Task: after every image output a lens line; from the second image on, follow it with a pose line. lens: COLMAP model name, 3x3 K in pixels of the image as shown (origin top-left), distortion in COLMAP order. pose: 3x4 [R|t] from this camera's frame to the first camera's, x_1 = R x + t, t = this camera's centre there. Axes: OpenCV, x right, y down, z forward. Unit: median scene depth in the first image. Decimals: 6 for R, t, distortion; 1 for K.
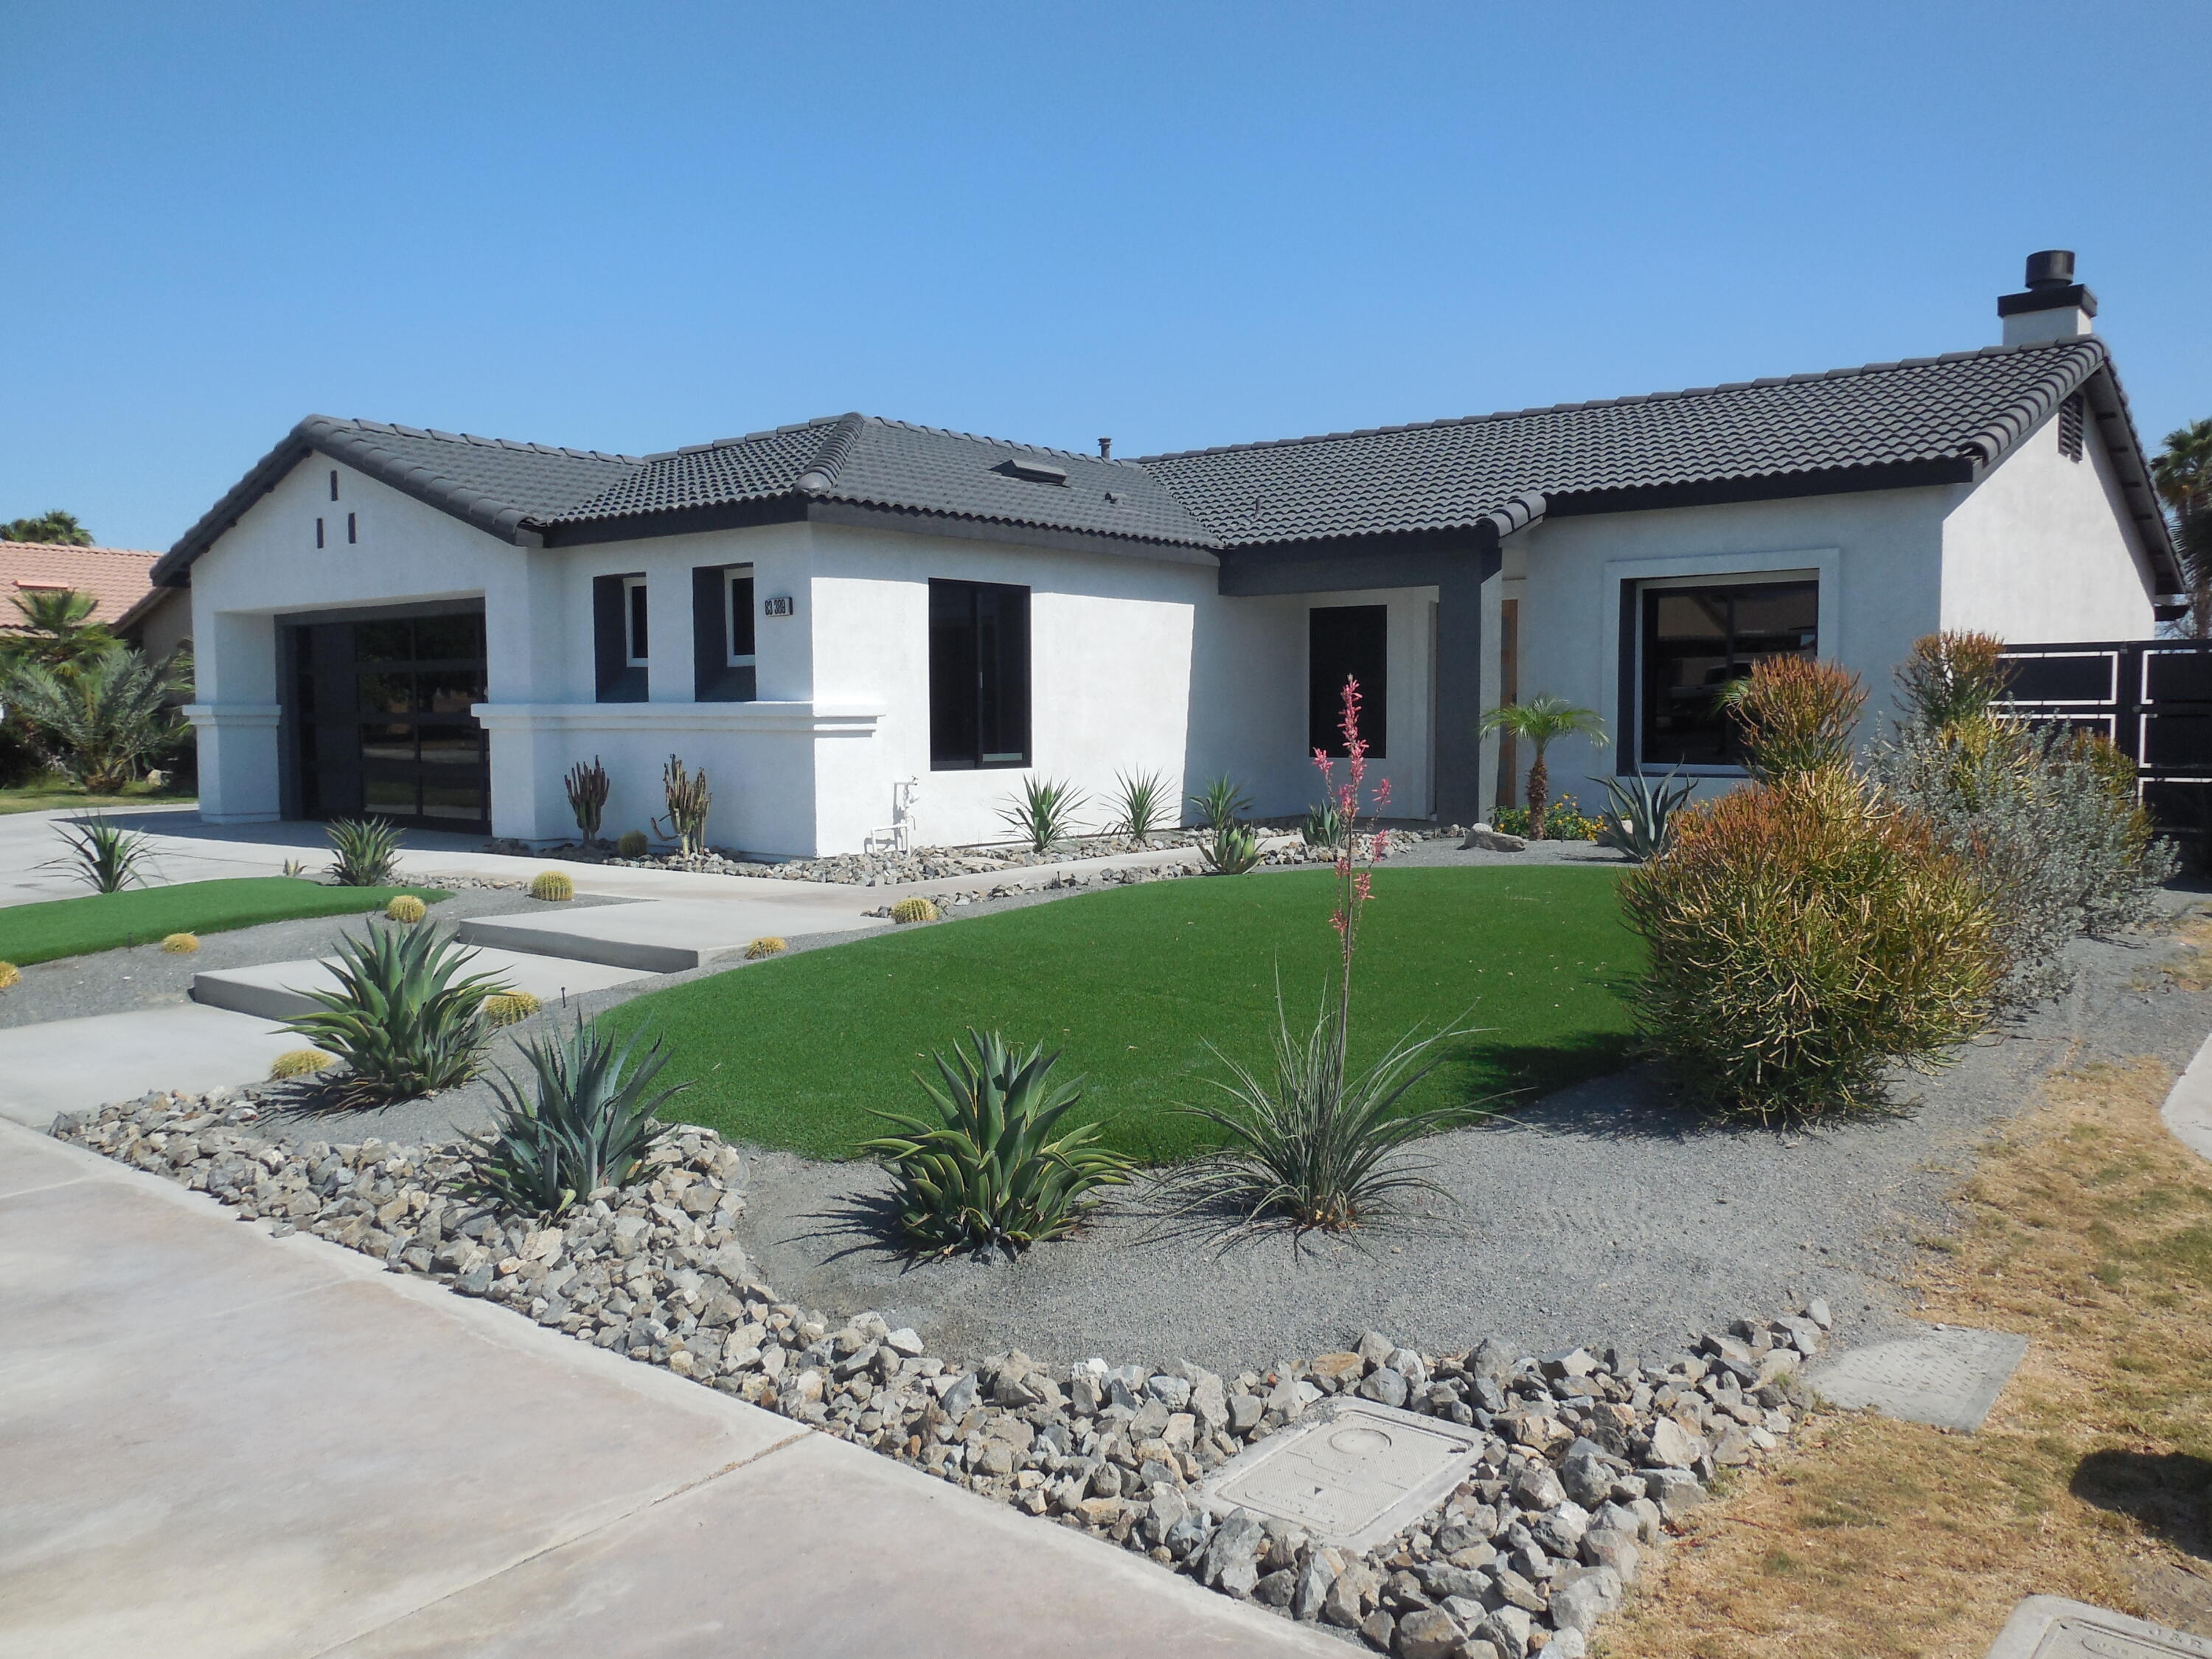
lens RADIAL K [[1678.9, 0, 1106.0], [0, 1678.9, 829.5], [0, 0, 1]] dist [-0.015746, -0.001349]
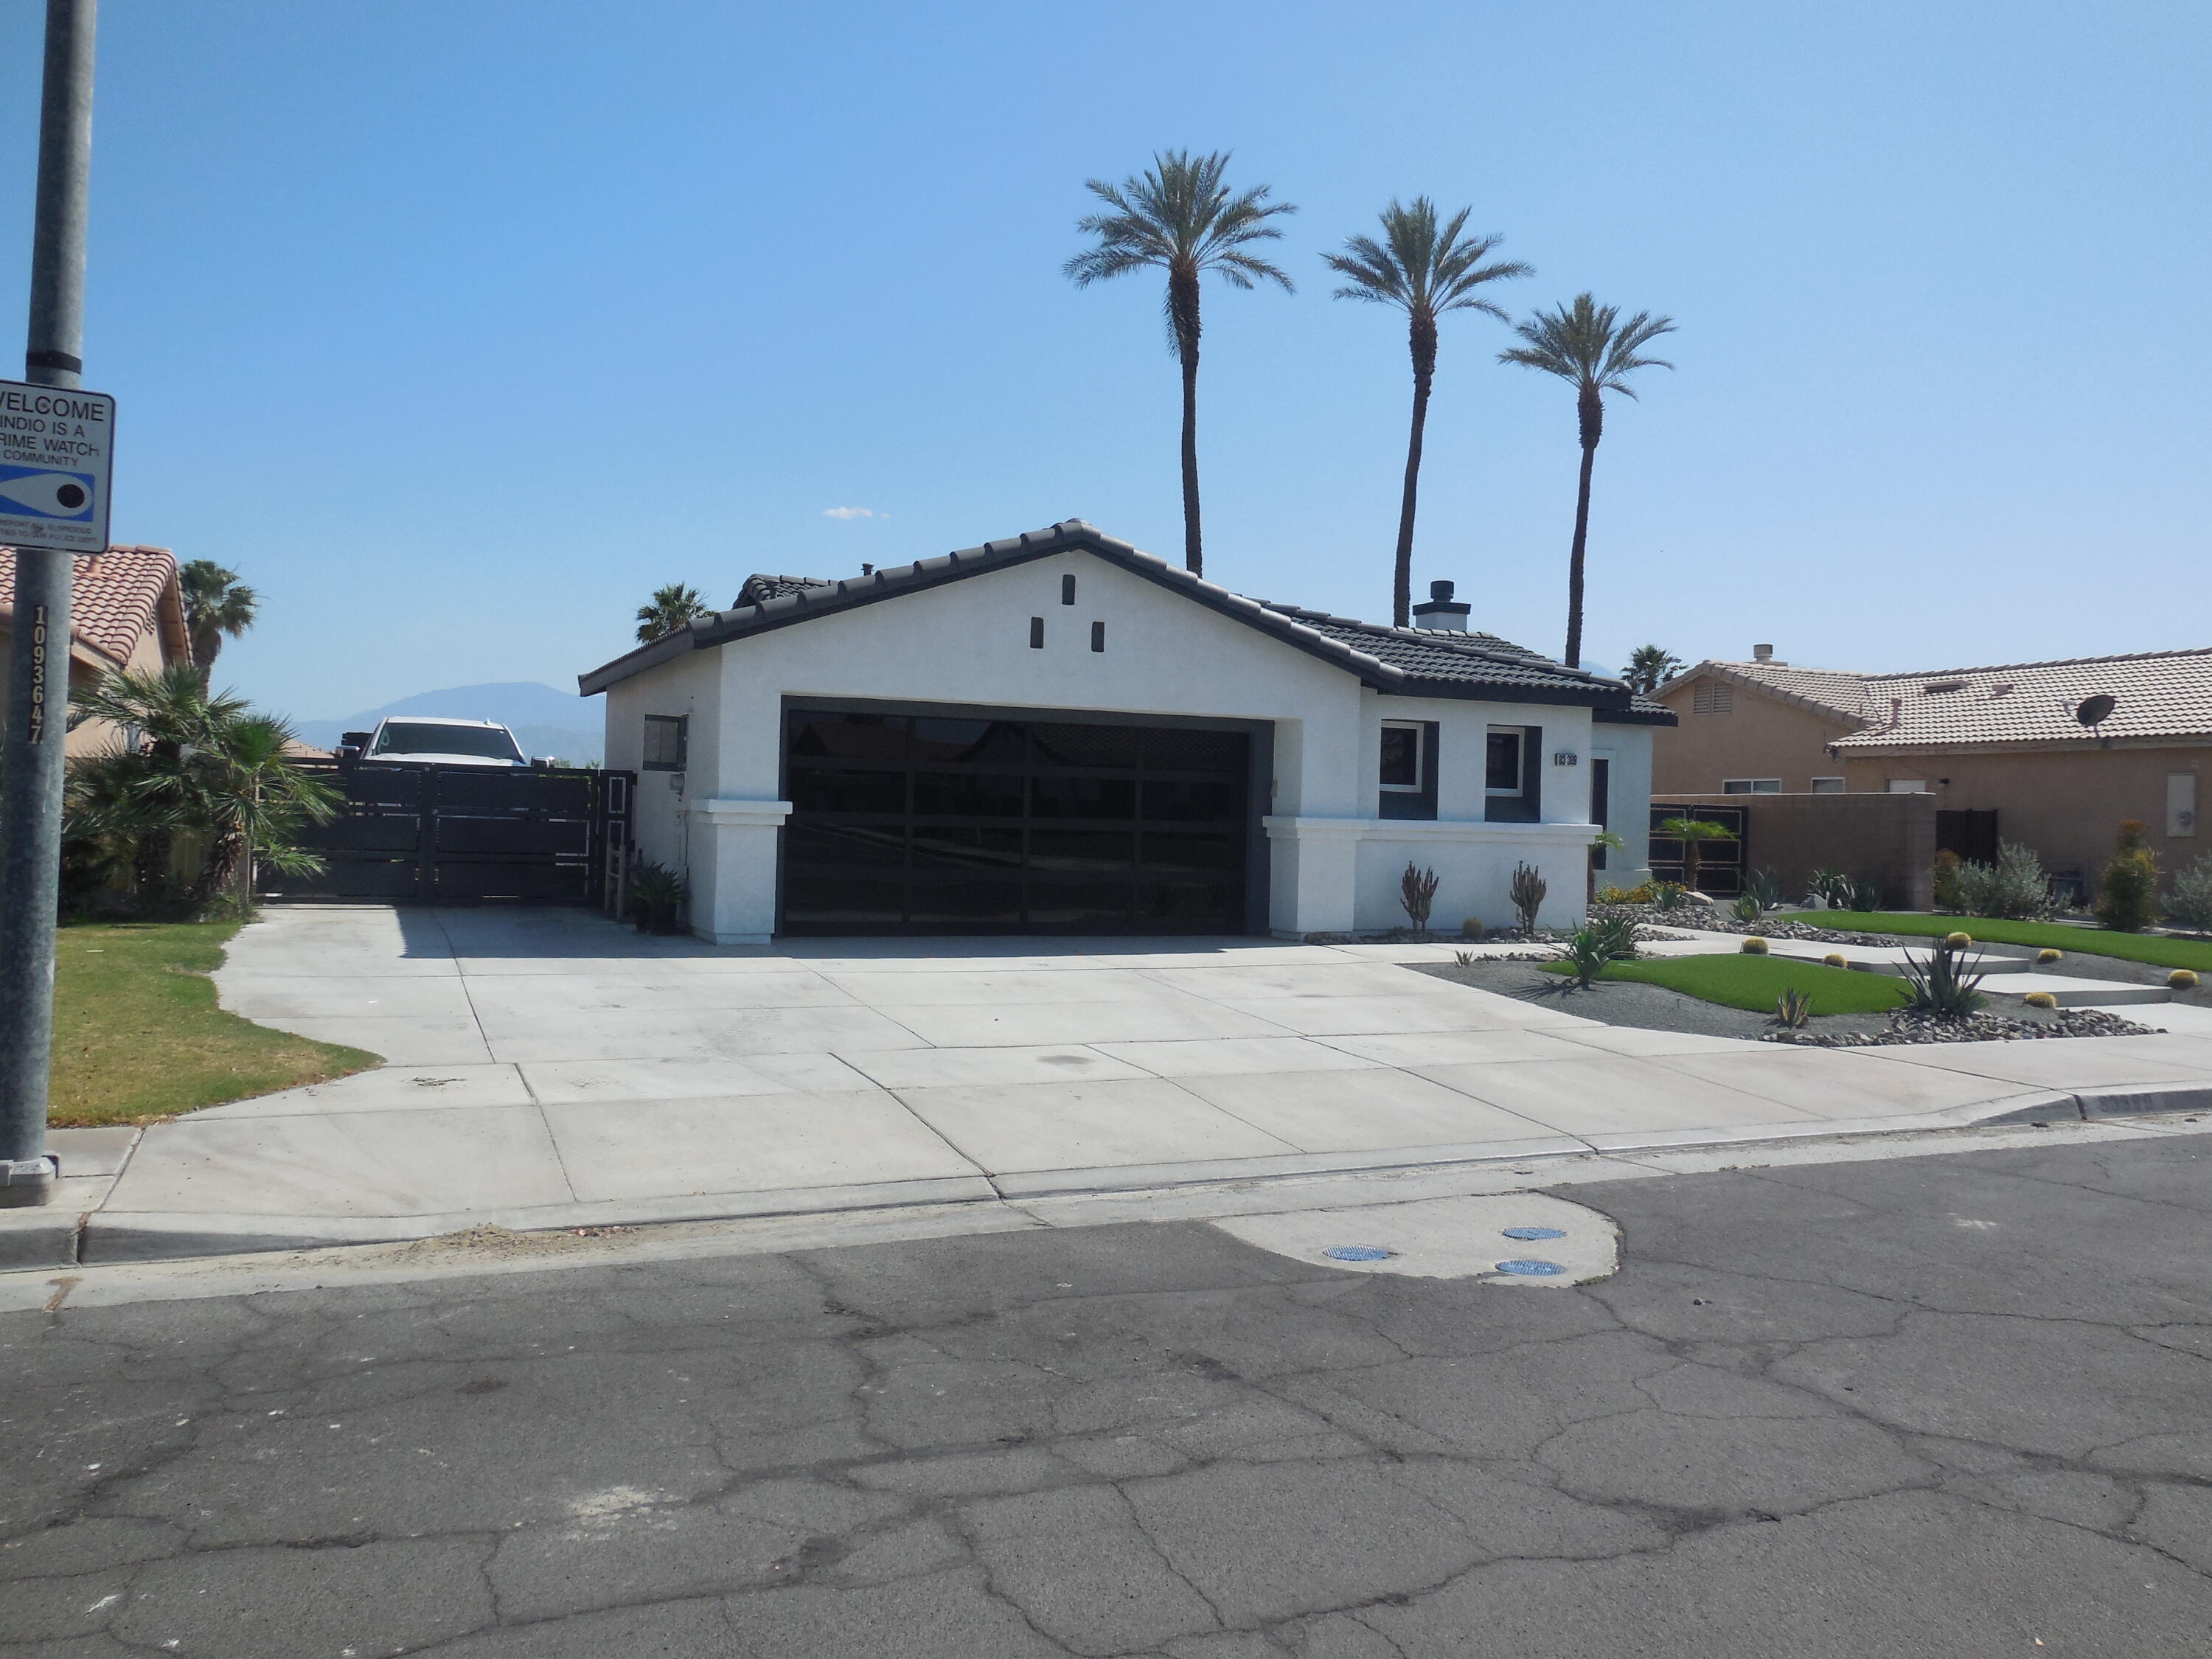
lens RADIAL K [[1678.9, 0, 1106.0], [0, 1678.9, 829.5], [0, 0, 1]] dist [-0.015746, -0.001349]
pose [[0.471735, 0.011899, 0.881660, -1.461094], [0.040274, 0.998575, -0.035025, -0.031105], [-0.880820, 0.052031, 0.470584, 0.575839]]
